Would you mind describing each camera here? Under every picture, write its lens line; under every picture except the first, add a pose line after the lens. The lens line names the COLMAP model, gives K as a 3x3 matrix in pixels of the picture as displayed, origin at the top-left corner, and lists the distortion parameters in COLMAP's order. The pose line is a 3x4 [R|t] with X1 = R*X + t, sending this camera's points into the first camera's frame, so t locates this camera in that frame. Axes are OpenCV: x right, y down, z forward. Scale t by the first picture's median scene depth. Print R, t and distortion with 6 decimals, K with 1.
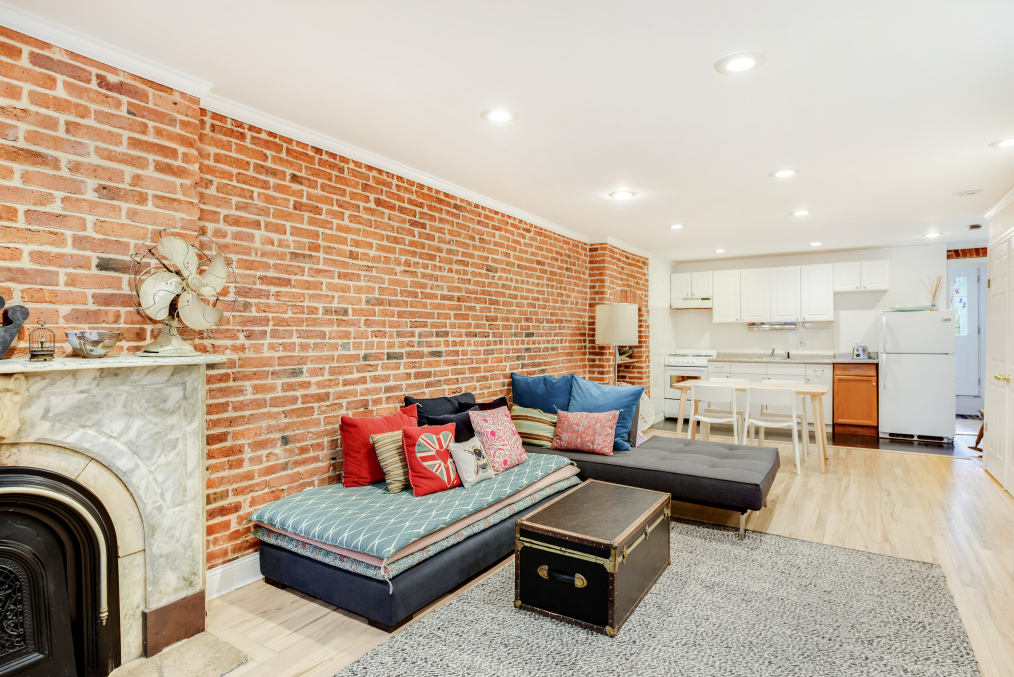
lens RADIAL K [[538.3, 0, 507.3], [0, 538.3, 339.0], [0, 0, 1]] dist [0.000583, -0.000301]
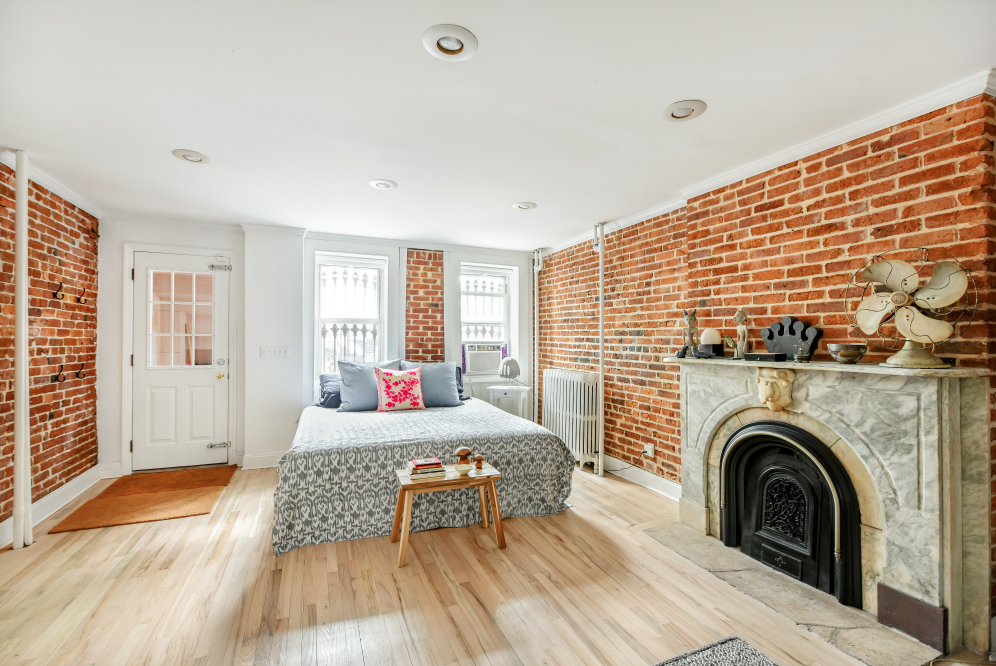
lens RADIAL K [[445.7, 0, 498.1], [0, 445.7, 336.2], [0, 0, 1]] dist [-0.001793, -0.000200]
pose [[-0.566541, -0.007343, -0.824001, 0.618750], [-0.010867, 0.999940, -0.001440, -0.021732], [0.823962, 0.008139, -0.566587, 0.877680]]
